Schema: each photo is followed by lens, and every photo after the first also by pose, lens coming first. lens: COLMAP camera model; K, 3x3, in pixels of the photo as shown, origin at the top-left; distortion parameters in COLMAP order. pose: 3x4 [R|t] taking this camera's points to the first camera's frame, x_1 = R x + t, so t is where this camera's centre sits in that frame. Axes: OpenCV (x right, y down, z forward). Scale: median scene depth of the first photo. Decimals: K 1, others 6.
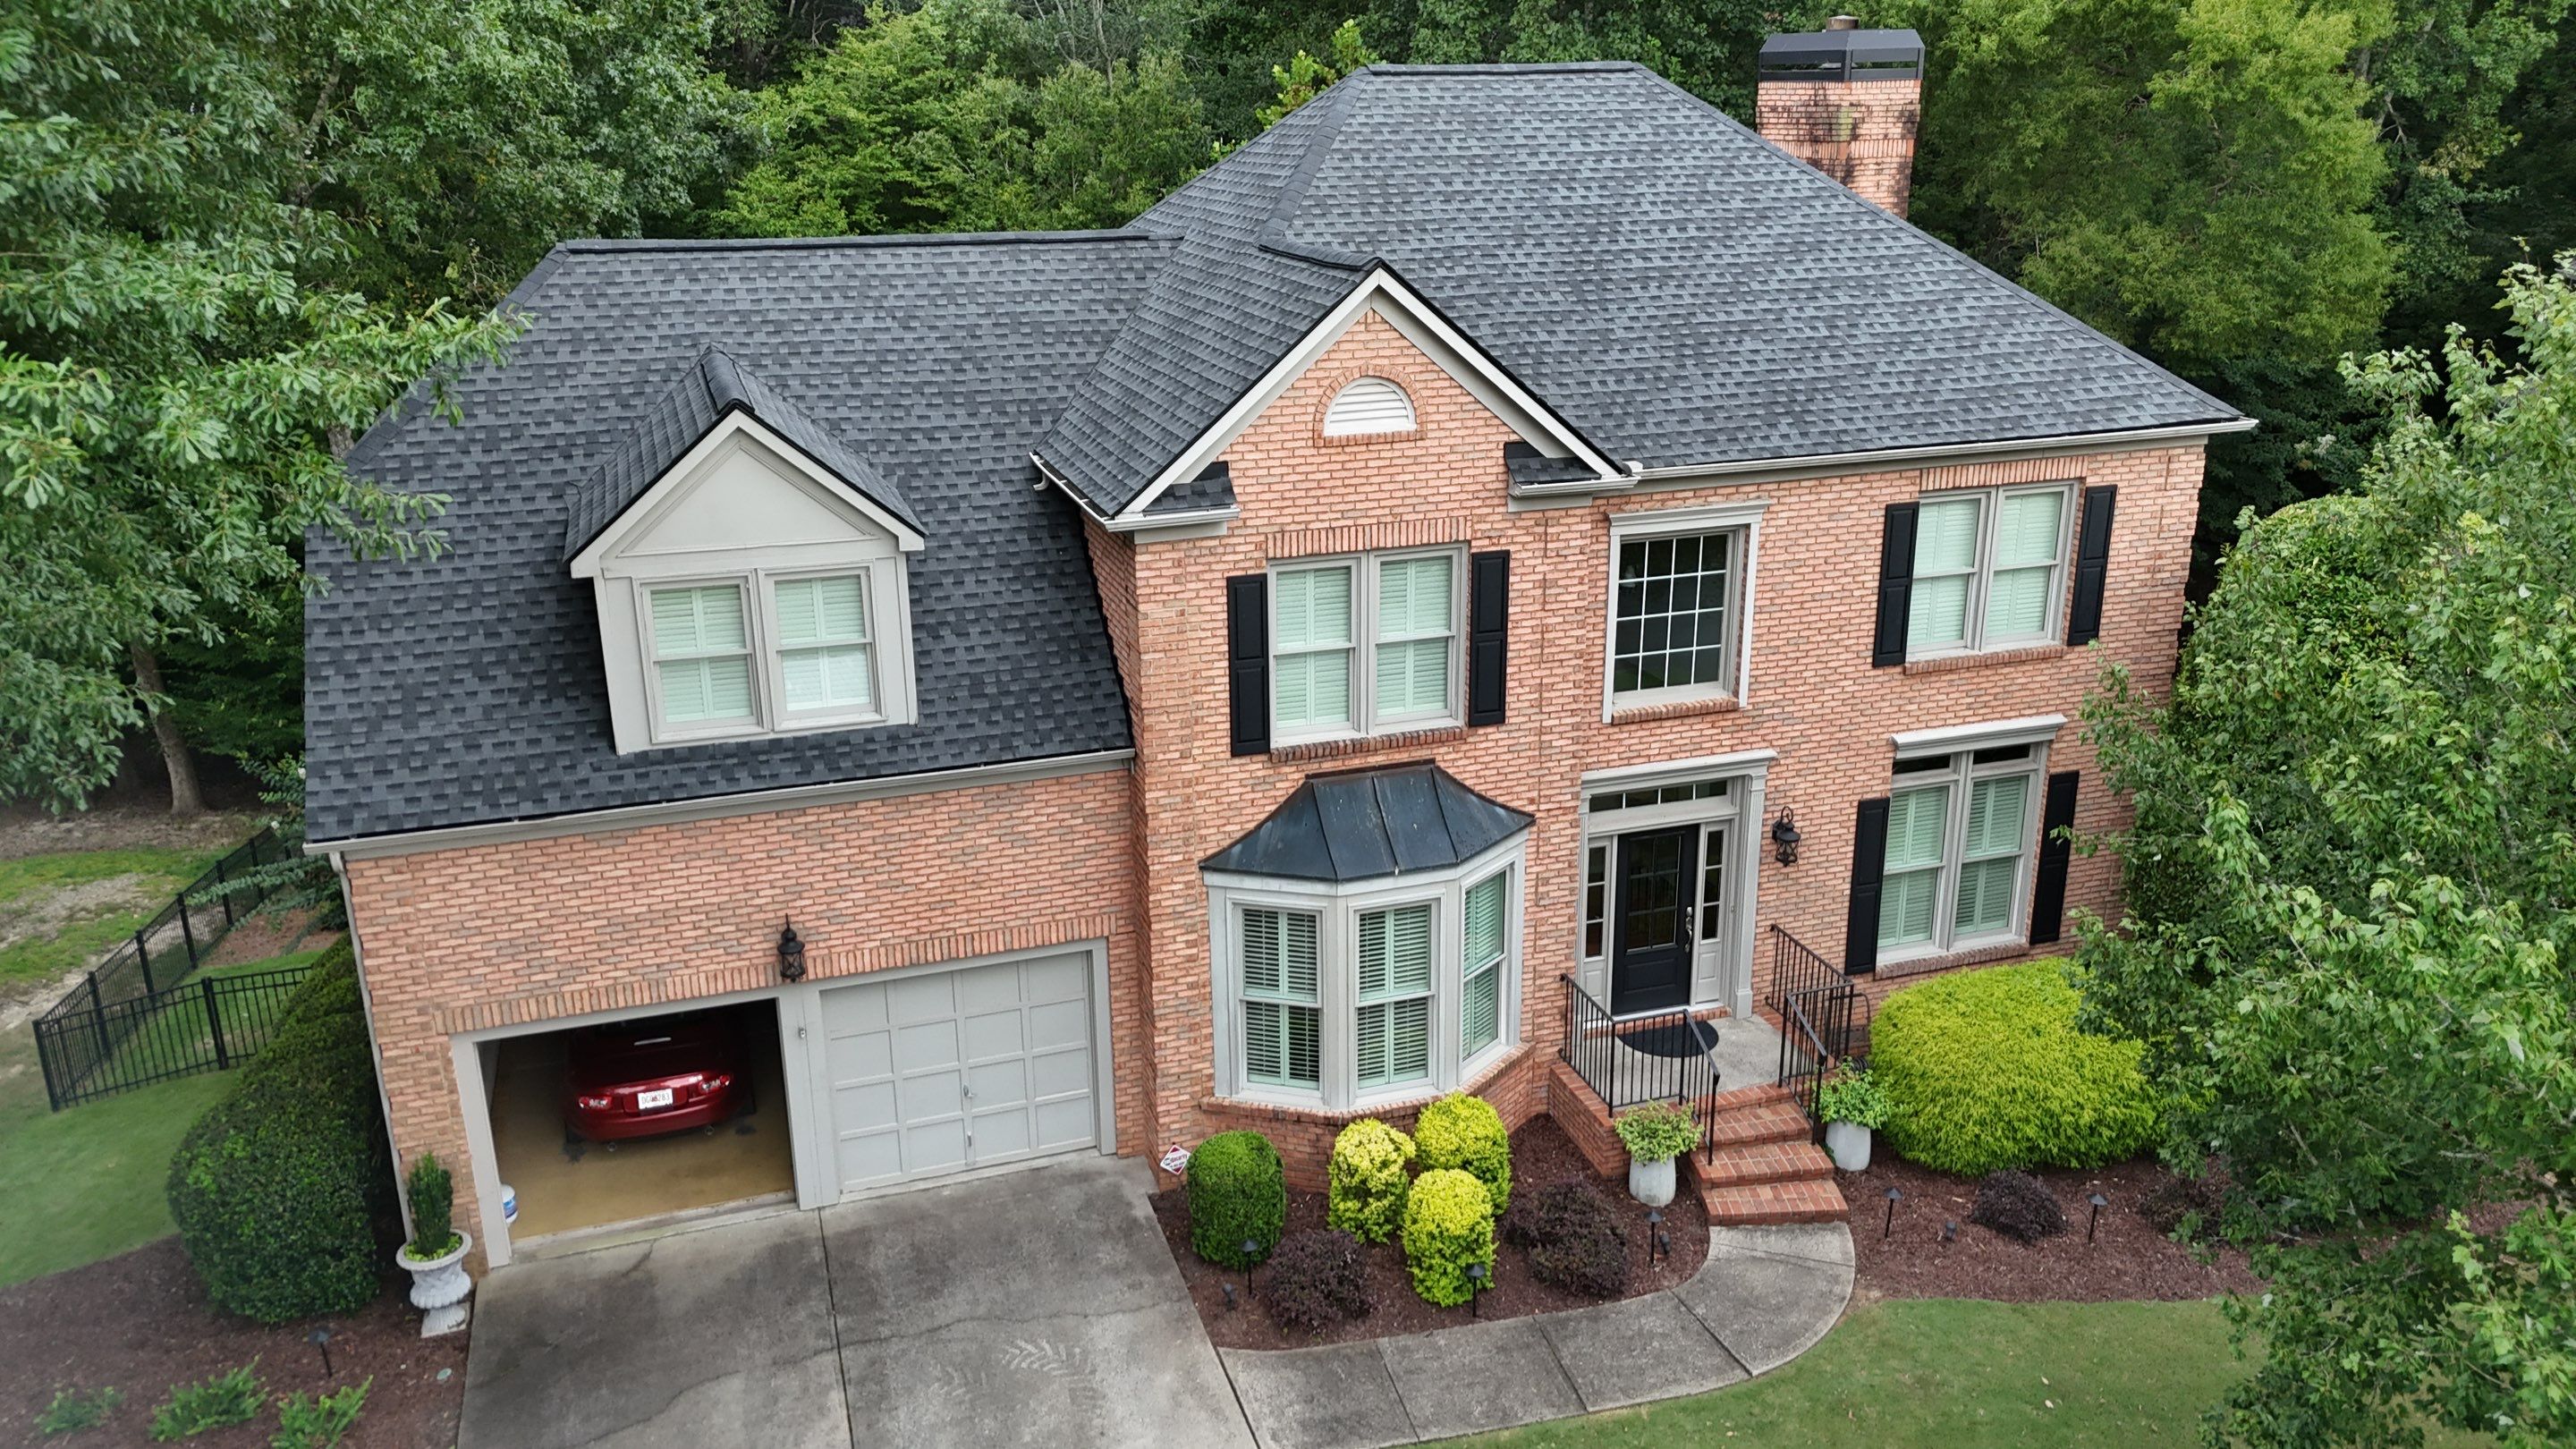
lens RADIAL K [[1895.7, 0, 1306.2], [0, 1895.7, 747.0], [0, 0, 1]] dist [0.086132, -0.078842]
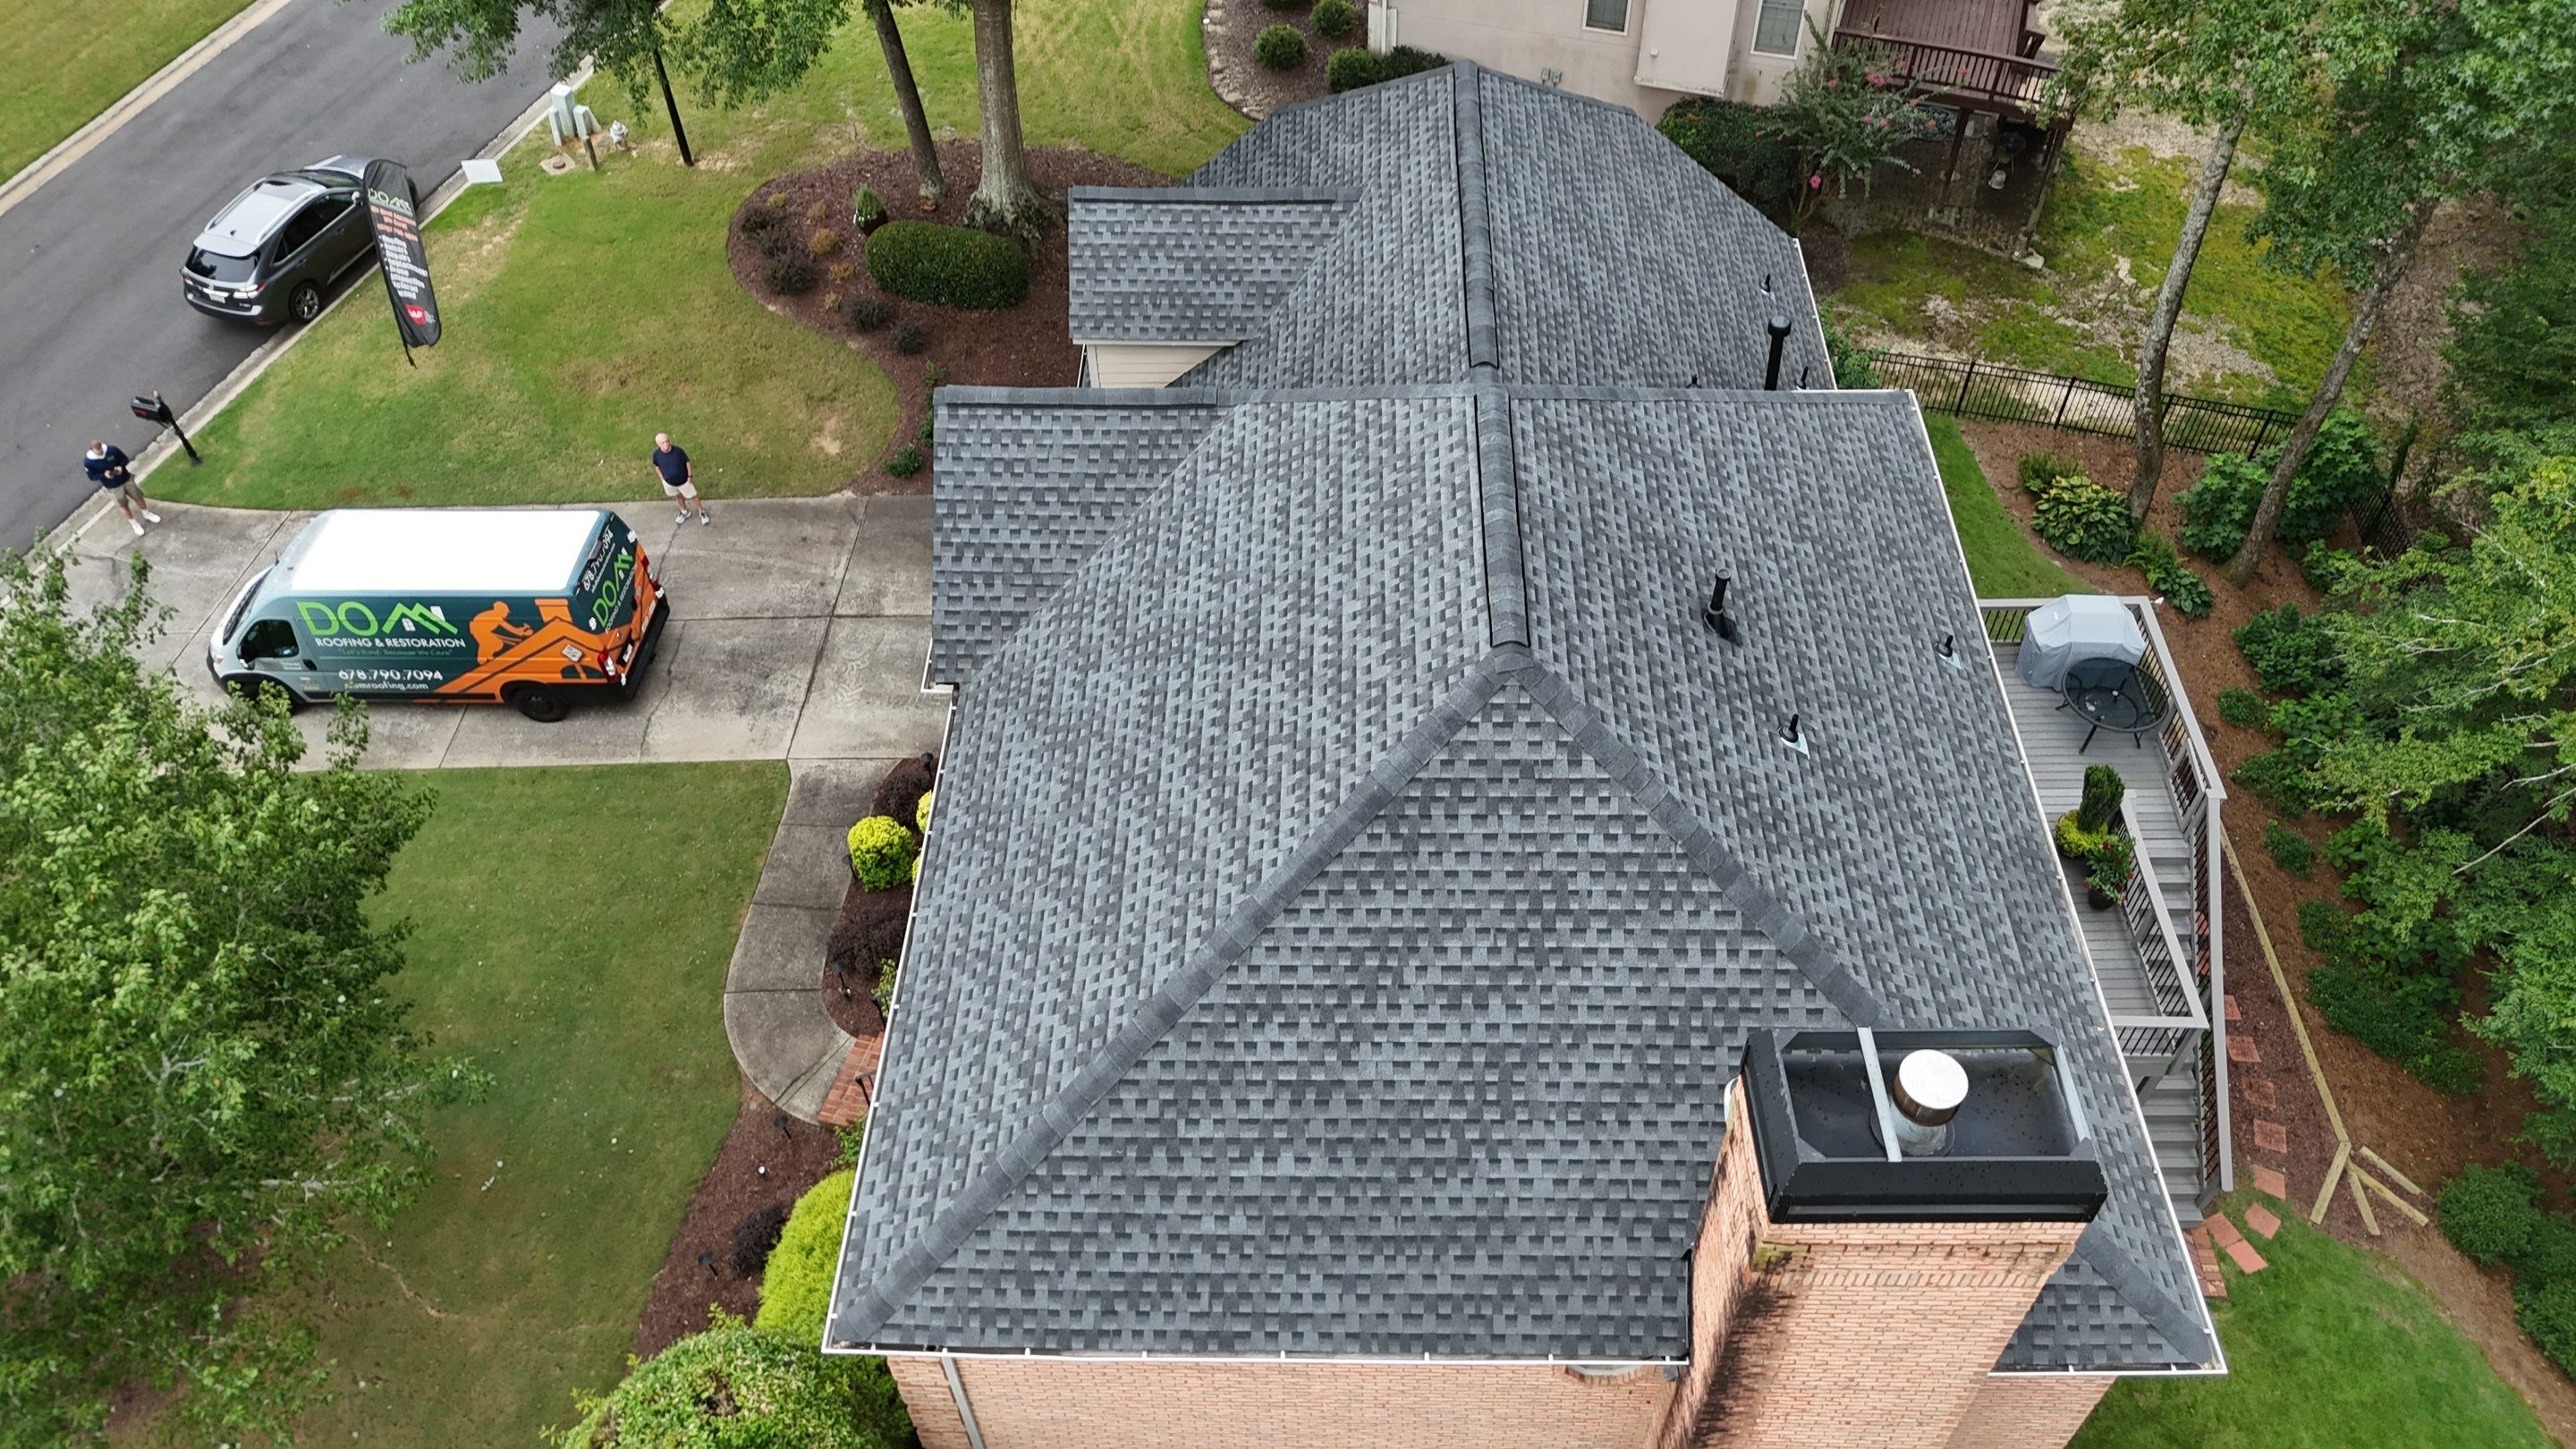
lens RADIAL K [[1895.7, 0, 1304.6], [0, 1895.7, 743.6], [0, 0, 1]] dist [0.086132, -0.078842]
pose [[-0.329866, 0.723969, -0.605853, 0.746385], [-0.292818, 0.531655, 0.794733, -1.008939], [0.897467, 0.439560, 0.036617, 1.070685]]
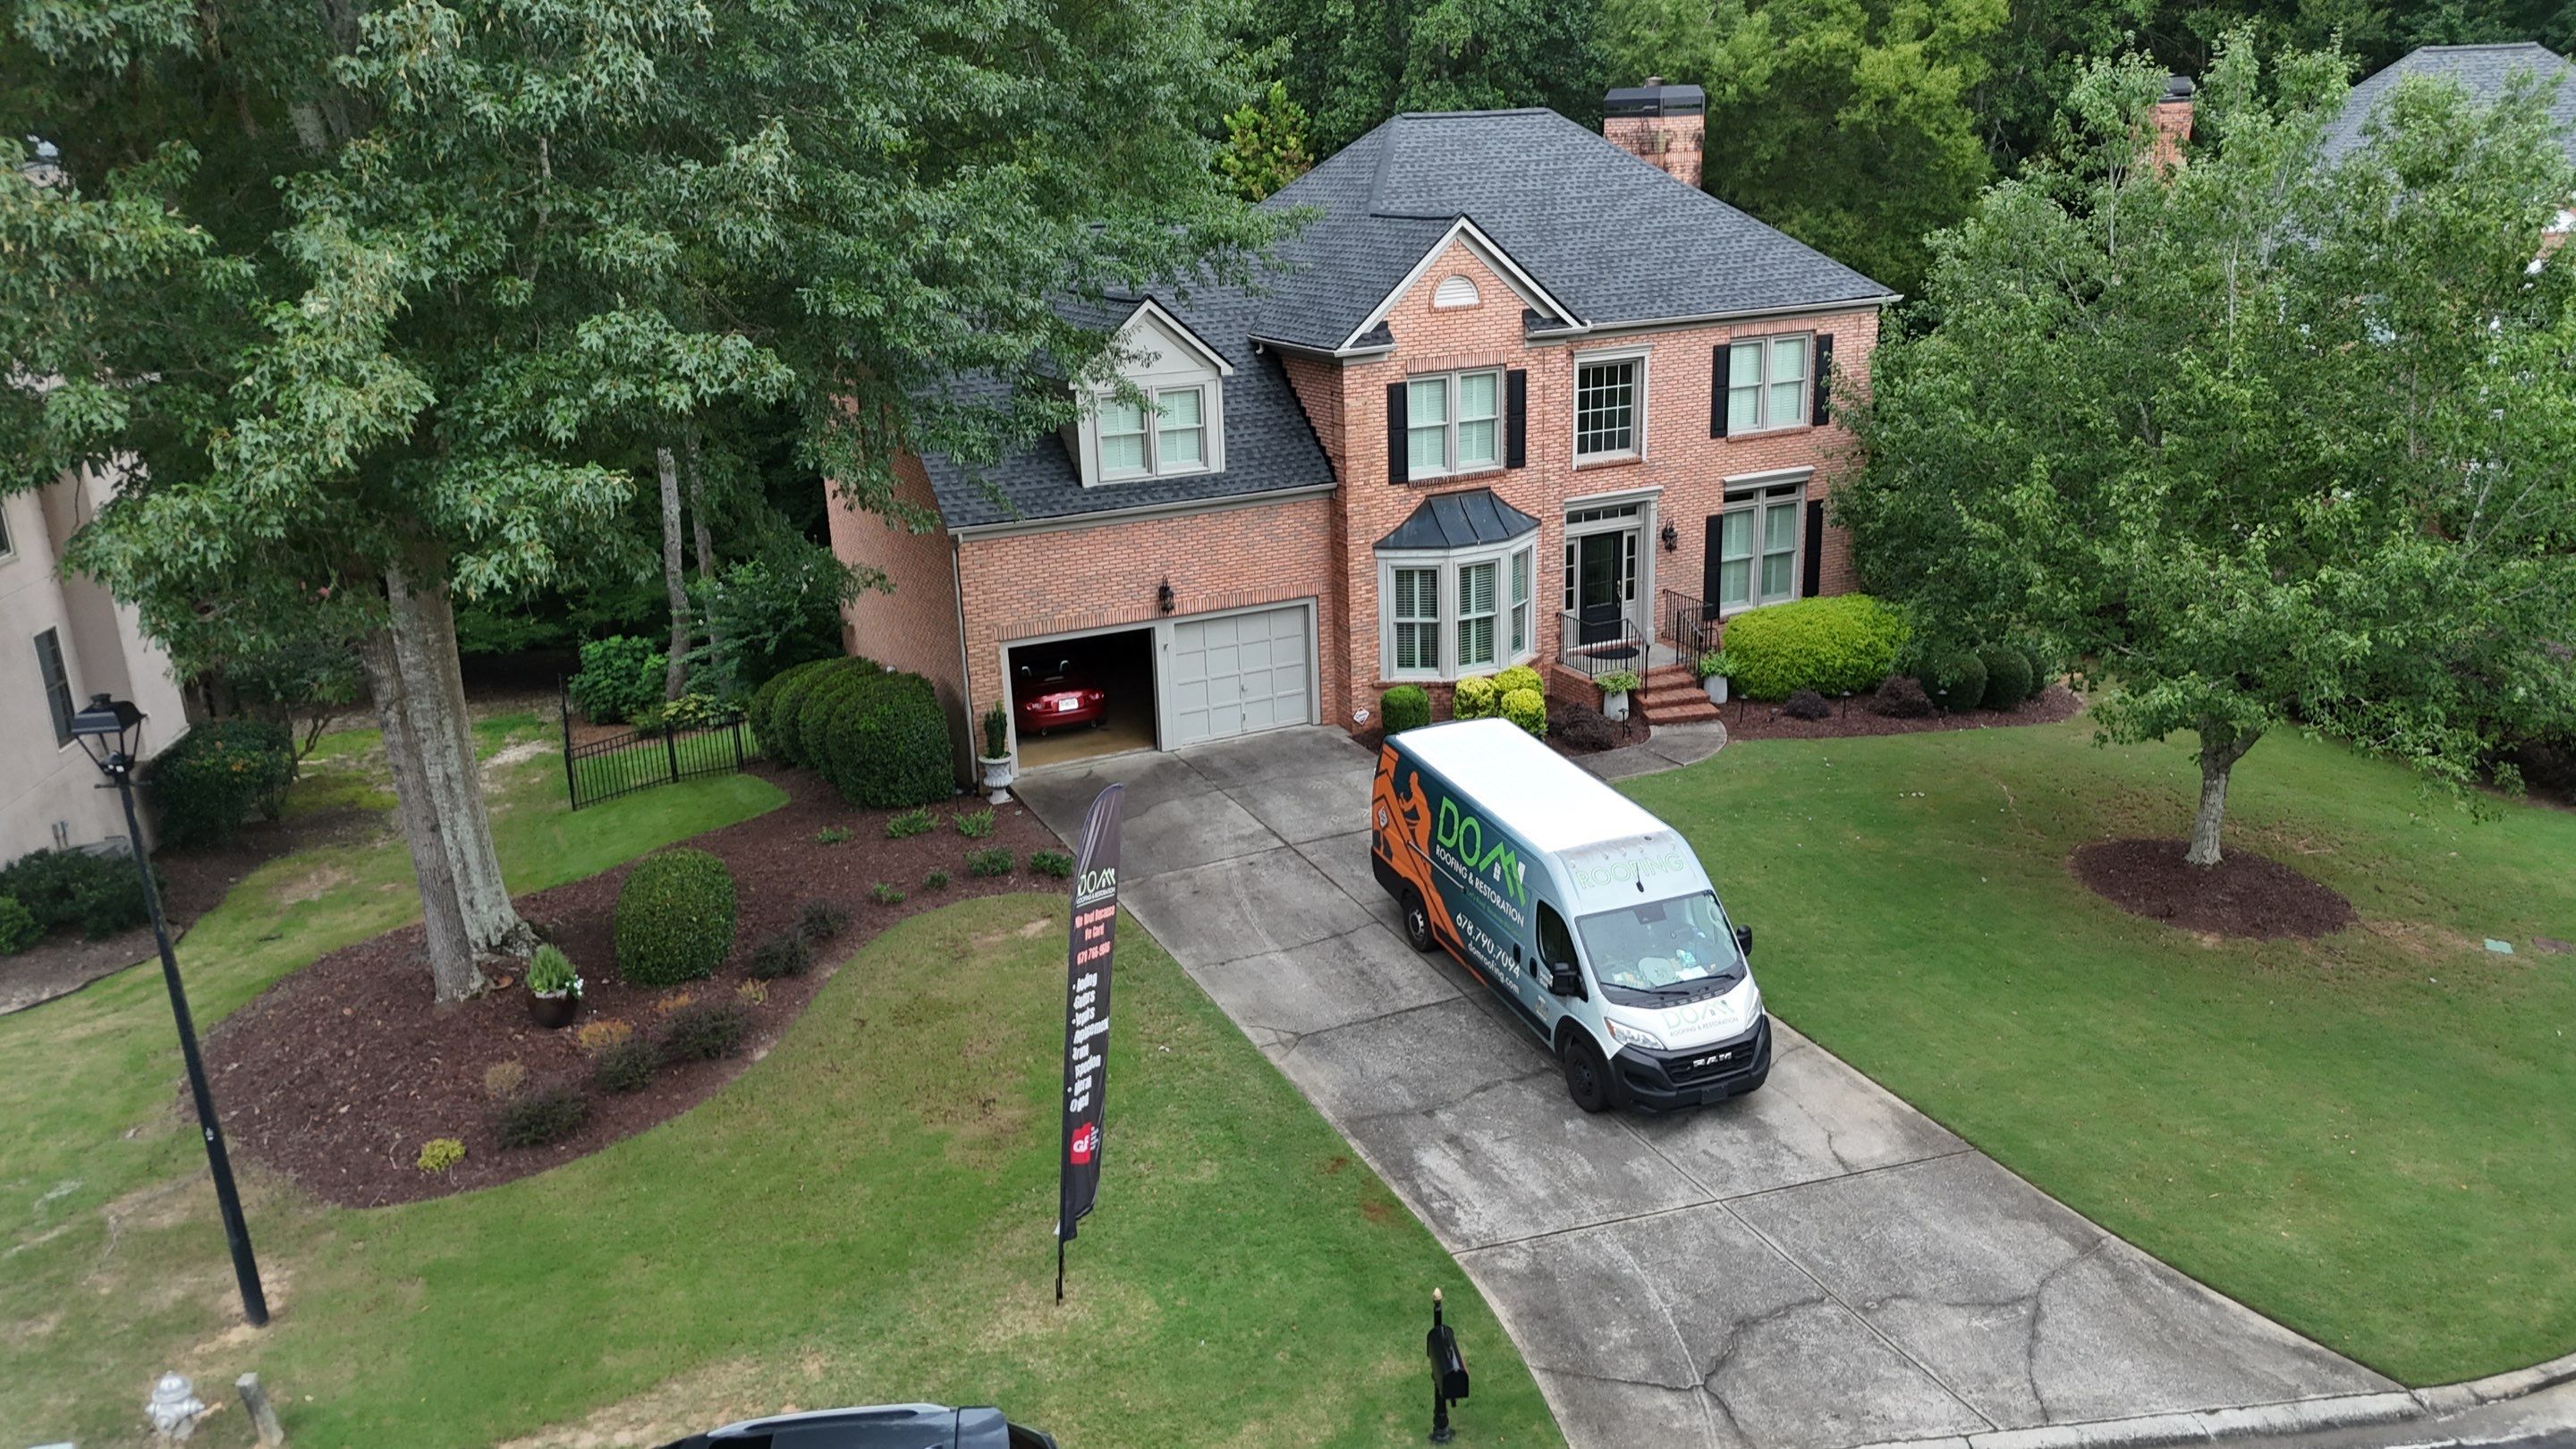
lens RADIAL K [[1895.7, 0, 1296.4], [0, 1895.7, 766.0], [0, 0, 1]] dist [0.086132, -0.078842]
pose [[0.991429, -0.062332, 0.114817, -0.327830], [0.063843, 0.997914, -0.009533, 0.266285], [-0.113983, 0.016781, 0.993341, -0.764999]]
